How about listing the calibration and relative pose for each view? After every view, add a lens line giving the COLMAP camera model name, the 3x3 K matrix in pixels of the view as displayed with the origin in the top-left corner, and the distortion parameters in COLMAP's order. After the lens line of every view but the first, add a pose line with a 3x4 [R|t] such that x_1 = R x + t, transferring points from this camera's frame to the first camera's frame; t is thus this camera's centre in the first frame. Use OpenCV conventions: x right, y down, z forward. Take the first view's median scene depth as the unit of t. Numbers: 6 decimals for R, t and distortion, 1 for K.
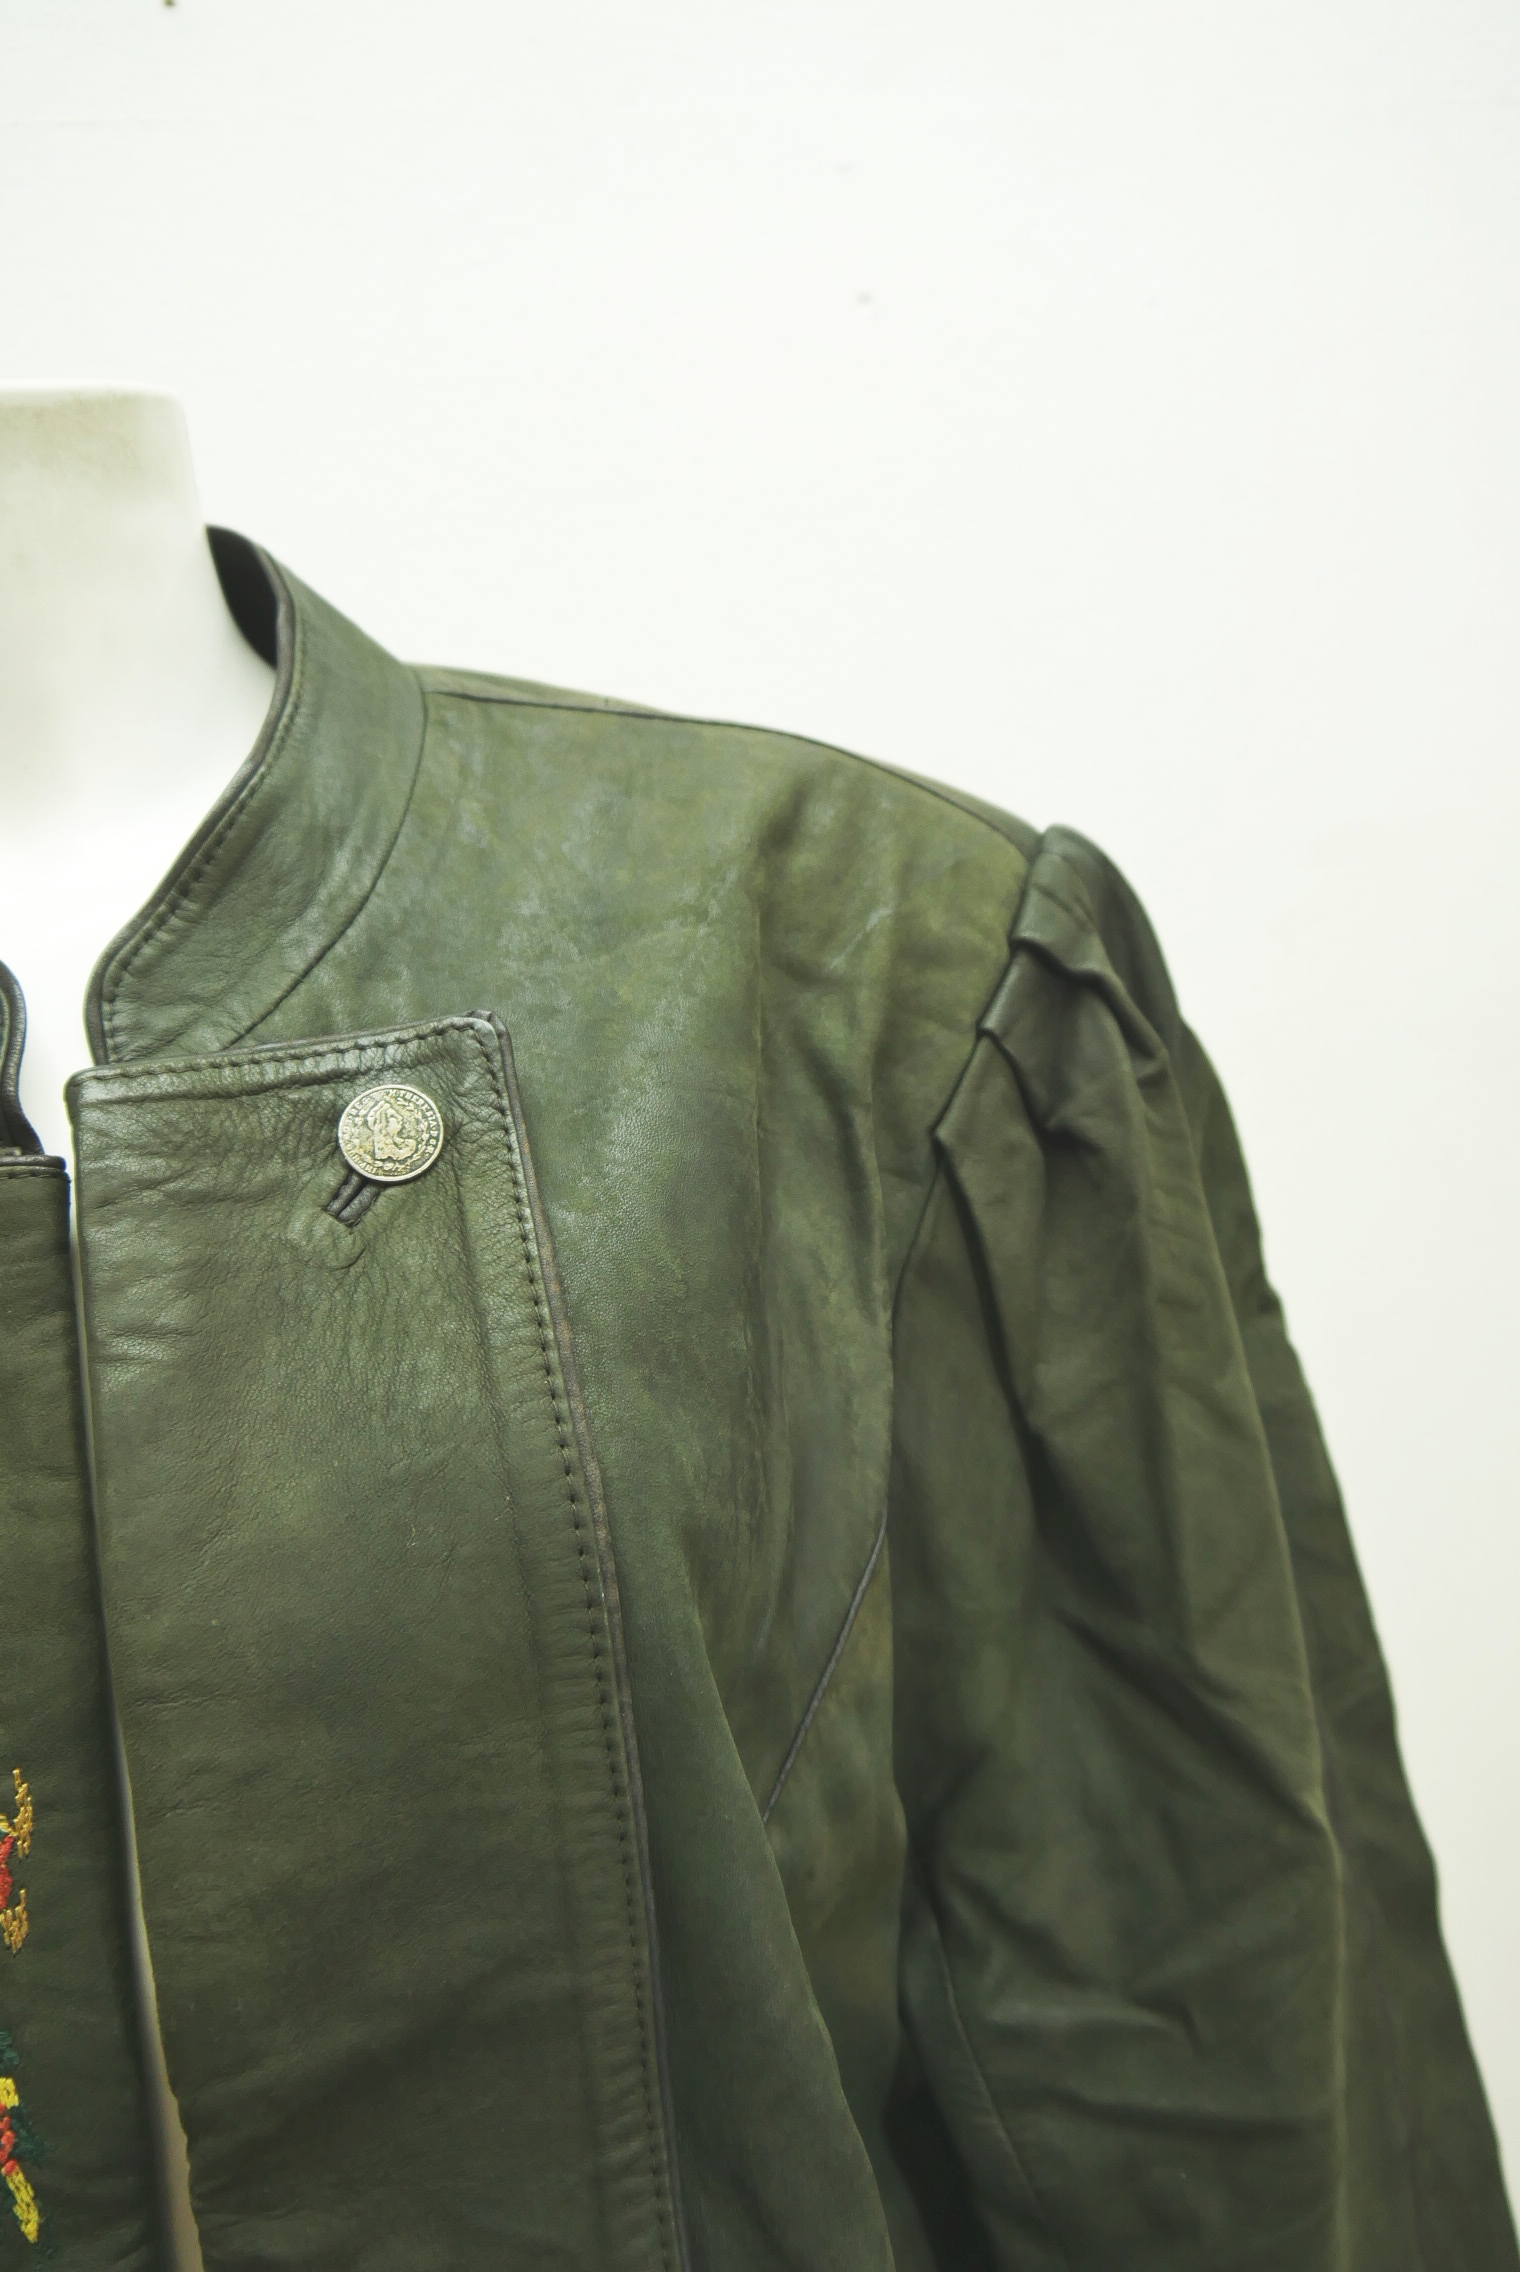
lens RADIAL K [[1868.1, 0, 760.0], [0, 1868.1, 1136.0], [0, 0, 1]] dist [-0.052055, 0.018063]
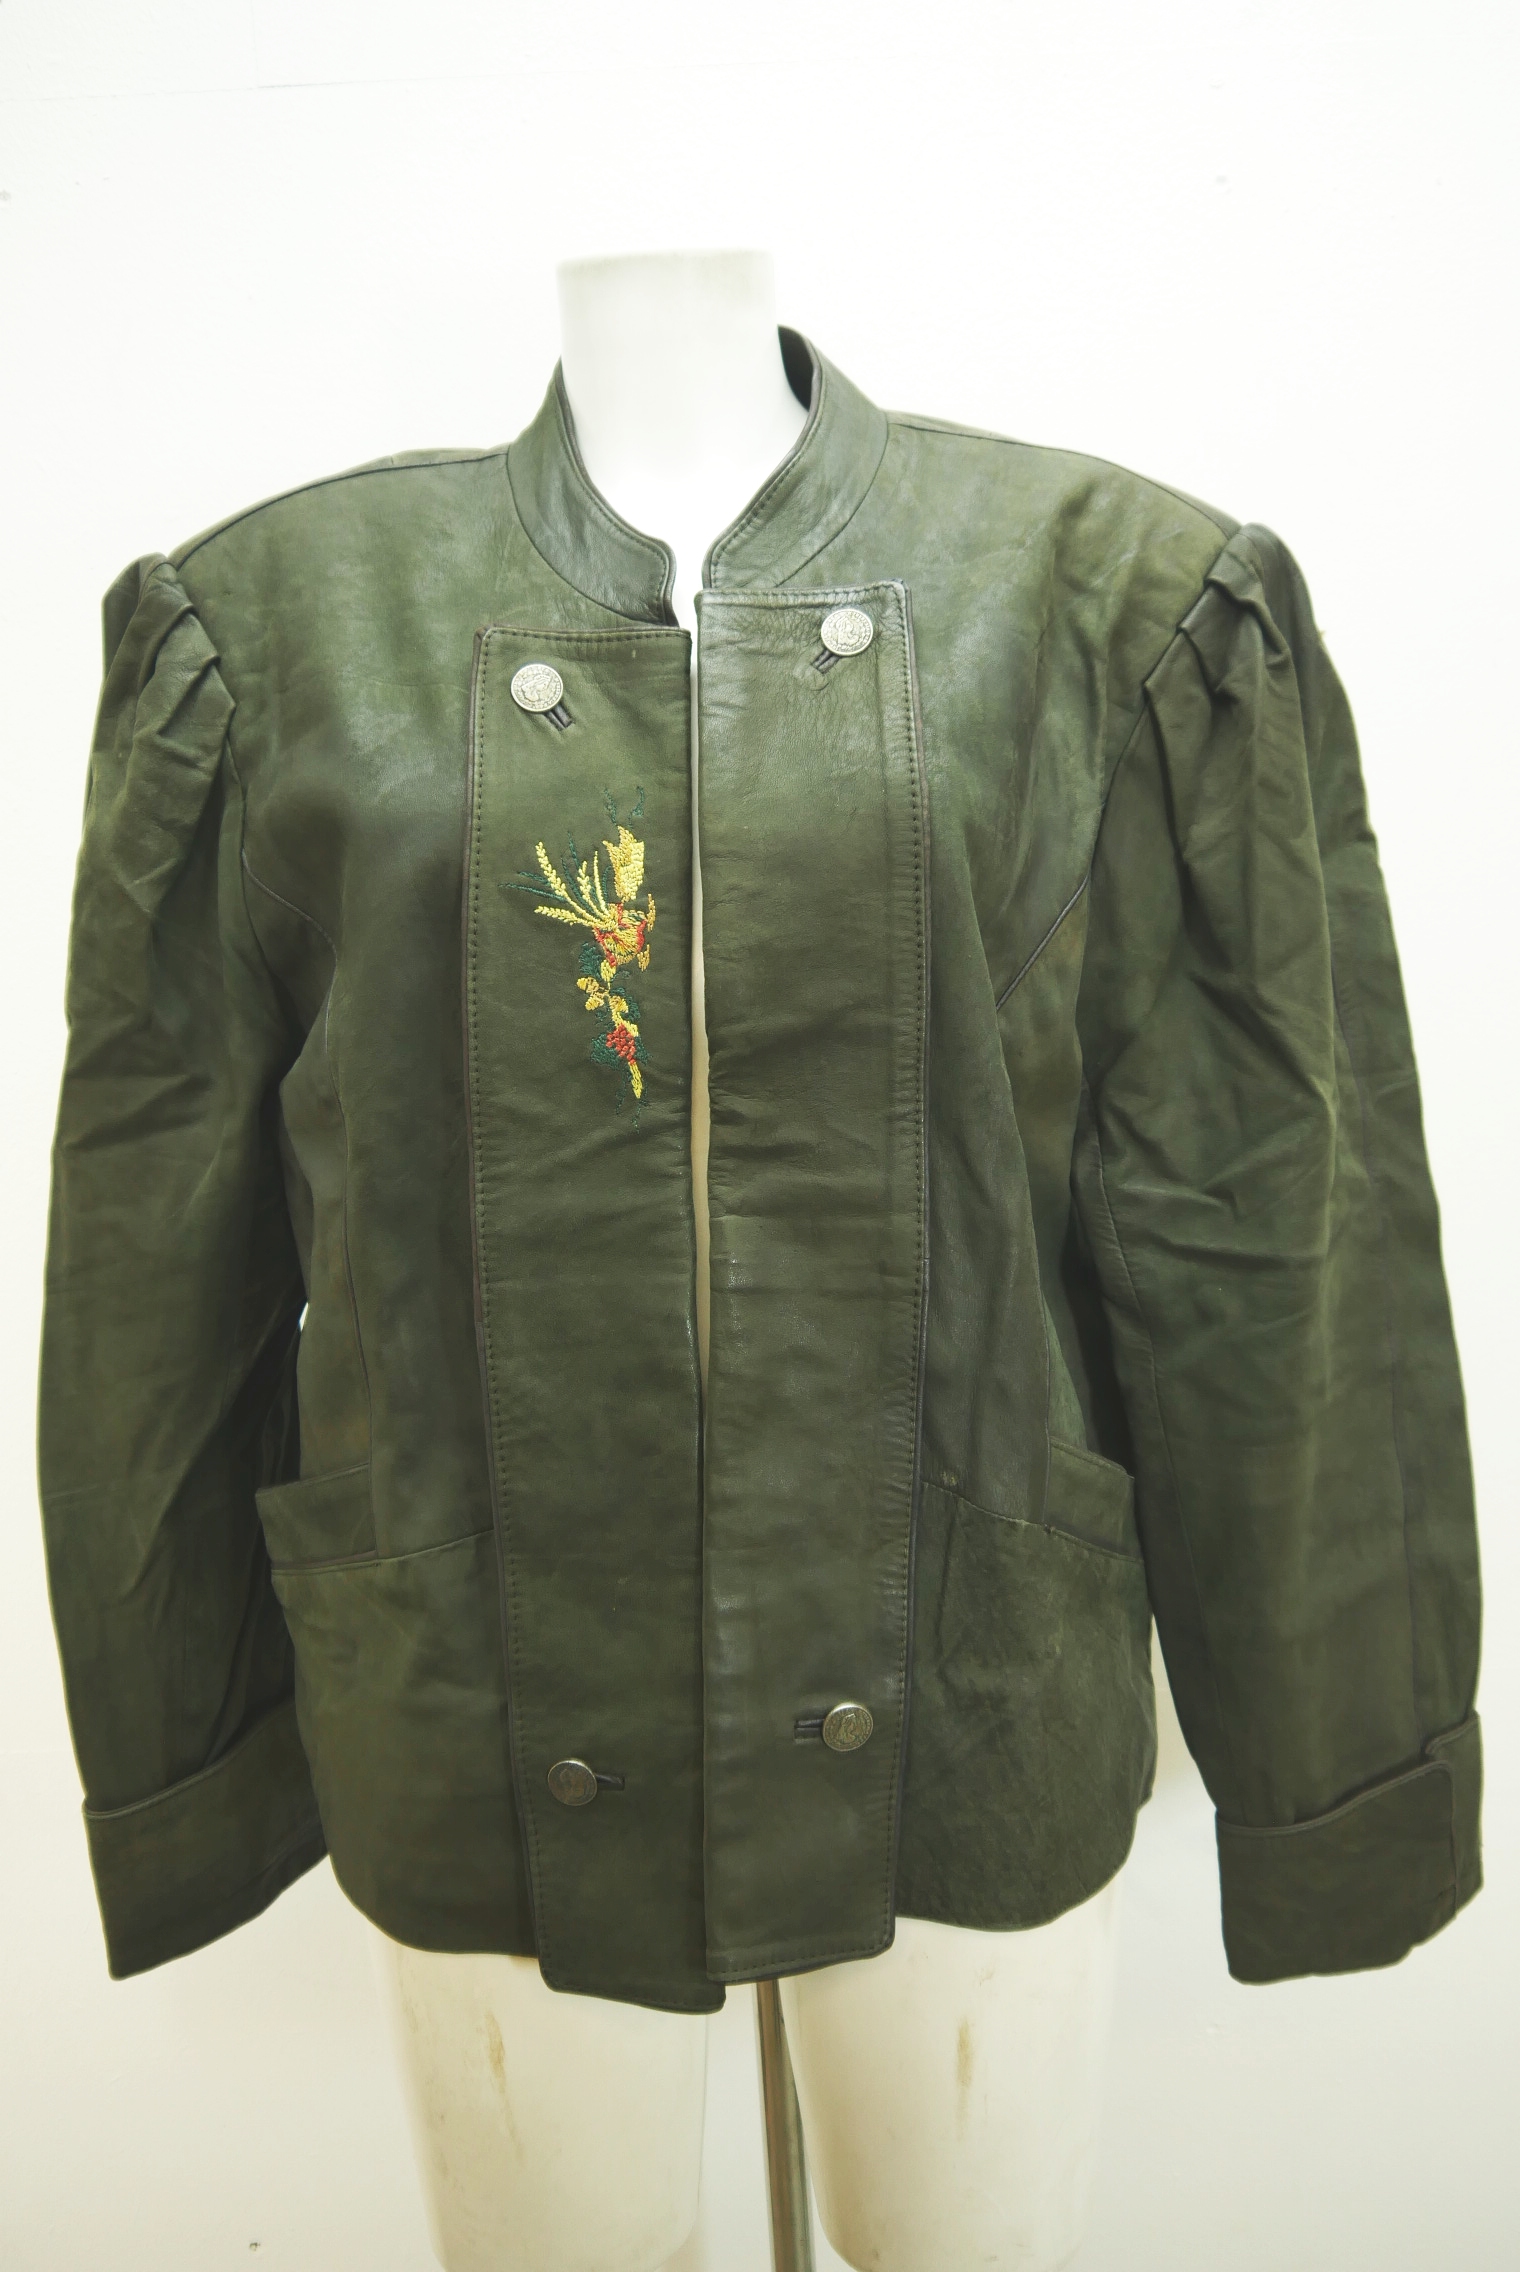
lens RADIAL K [[1831.6, 0, 760.0], [0, 1831.6, 1136.0], [0, 0, 1]] dist [-0.048127, 0.003159]
pose [[0.967019, 0.118672, -0.225371, 0.203532], [-0.098139, 0.990109, 0.100262, 0.321604], [0.235040, -0.074837, 0.969100, -0.899976]]
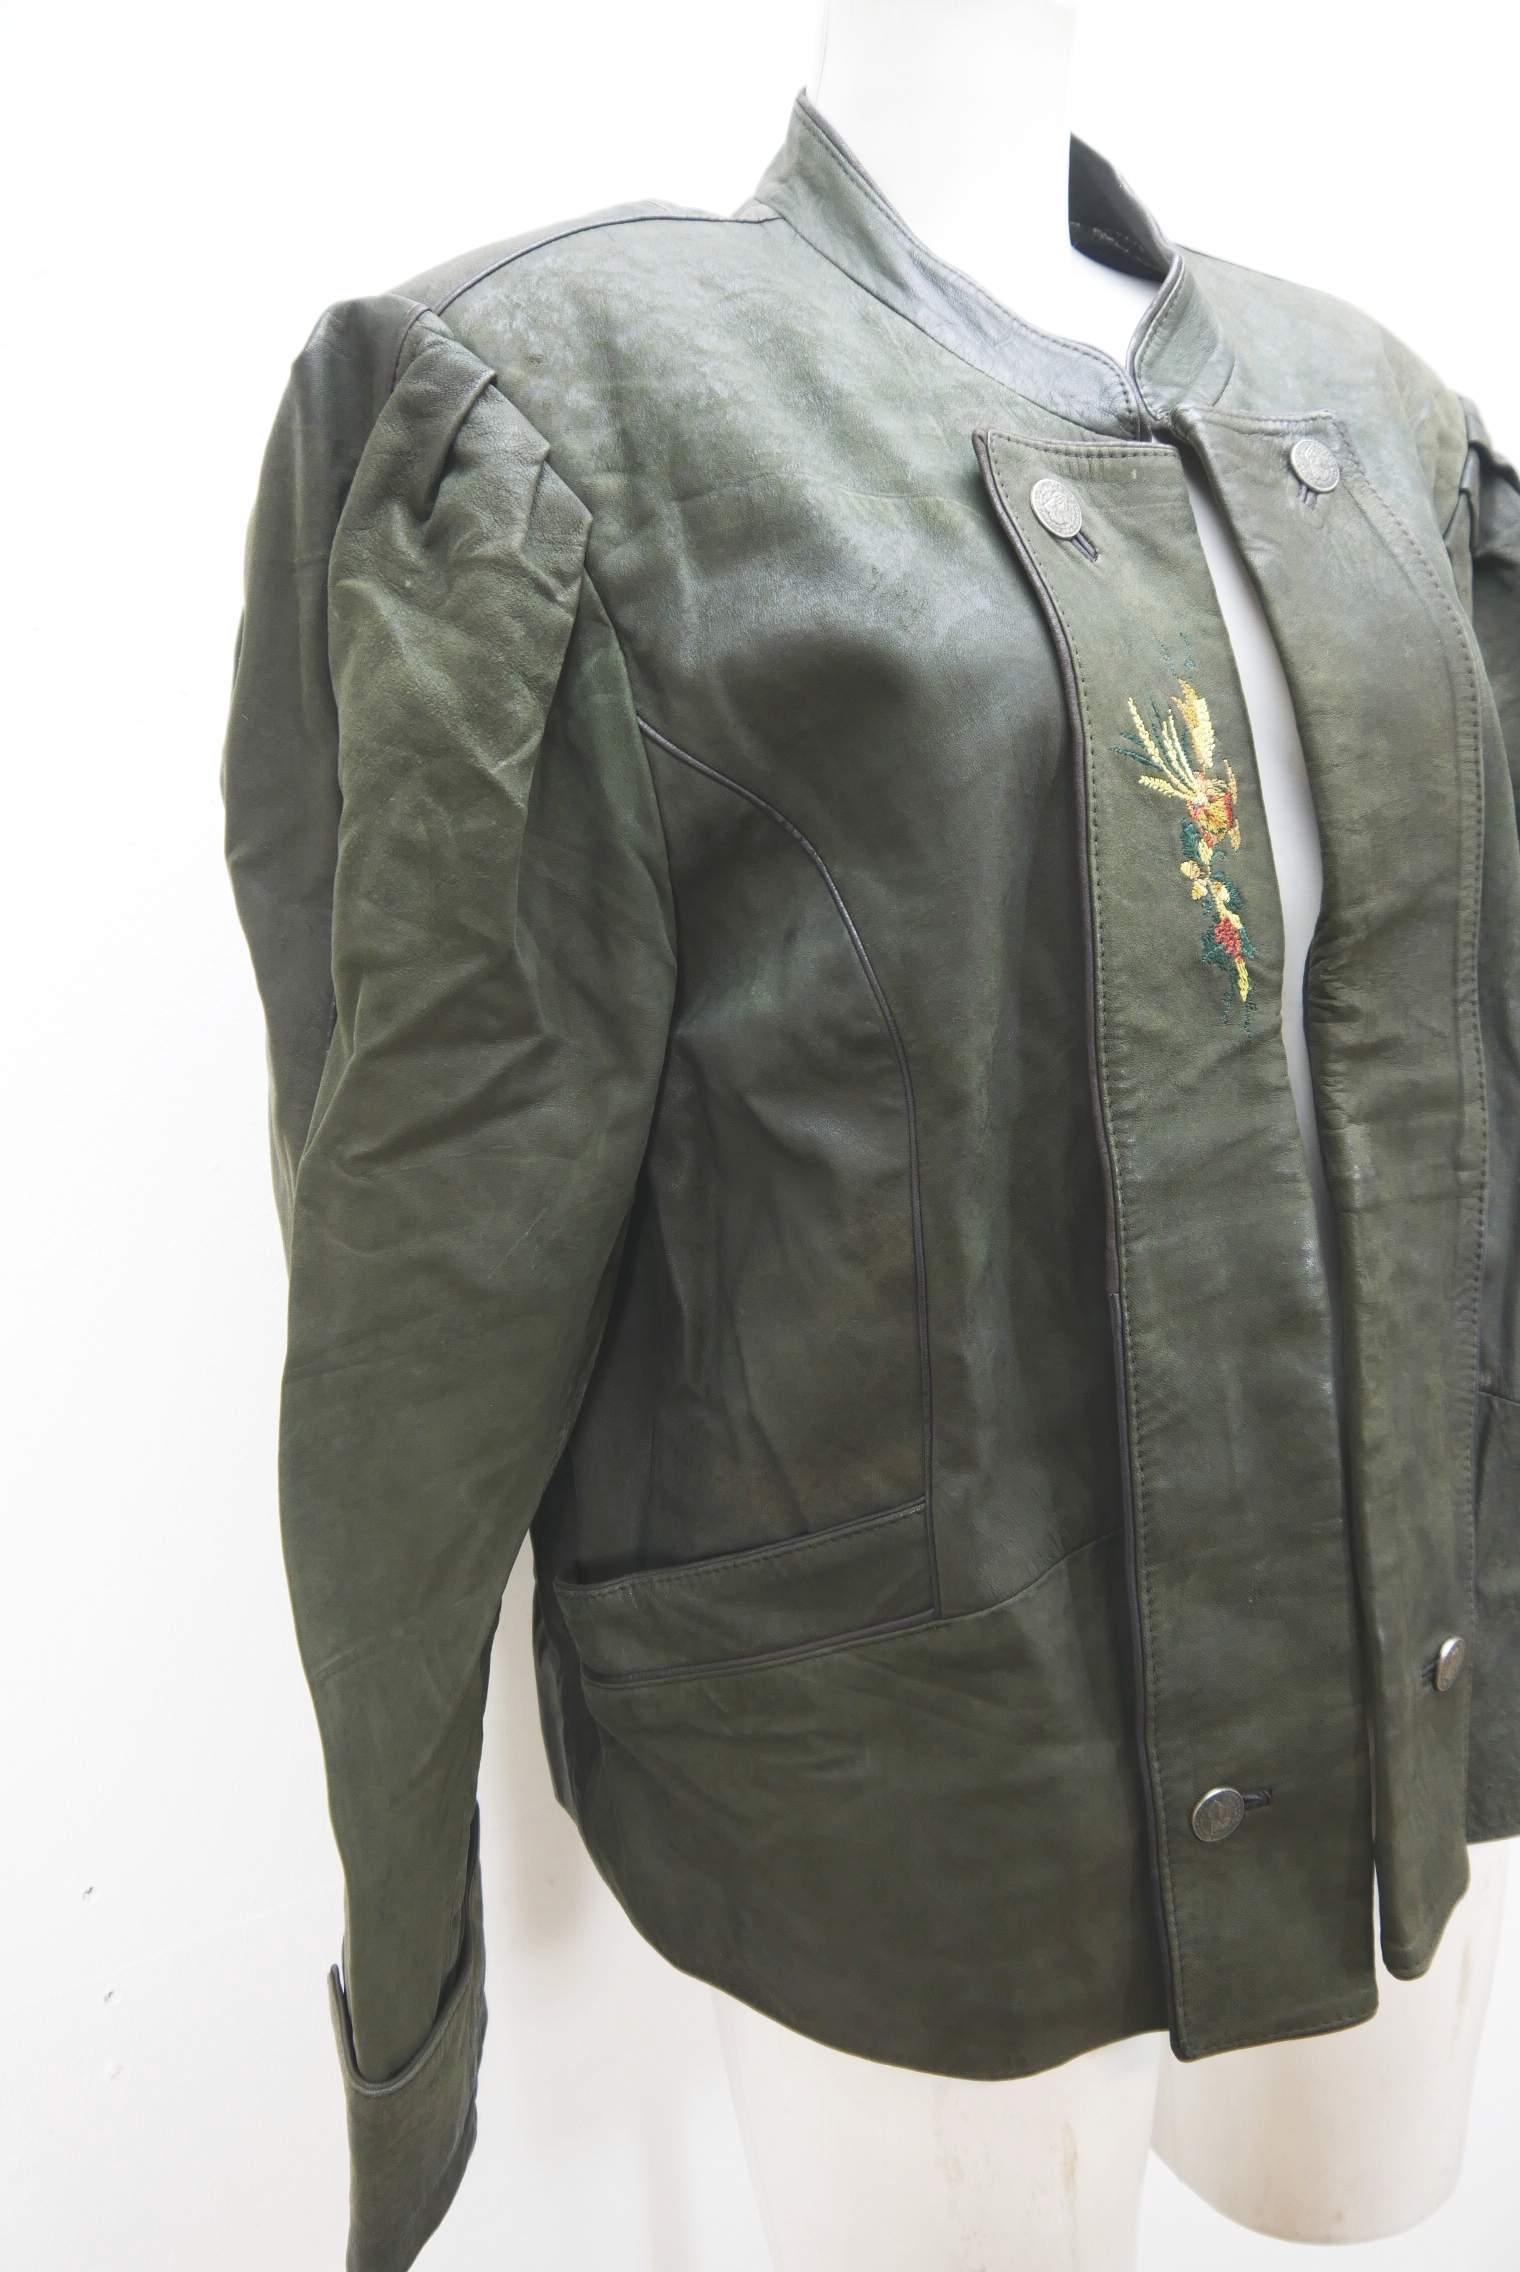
lens RADIAL K [[1868.1, 0, 760.0], [0, 1868.1, 1136.0], [0, 0, 1]] dist [-0.052055, 0.018063]
pose [[0.956780, 0.003677, 0.290789, -1.129537], [-0.032319, 0.995071, 0.093756, 0.453292], [-0.289011, -0.099102, 0.952183, -0.559256]]
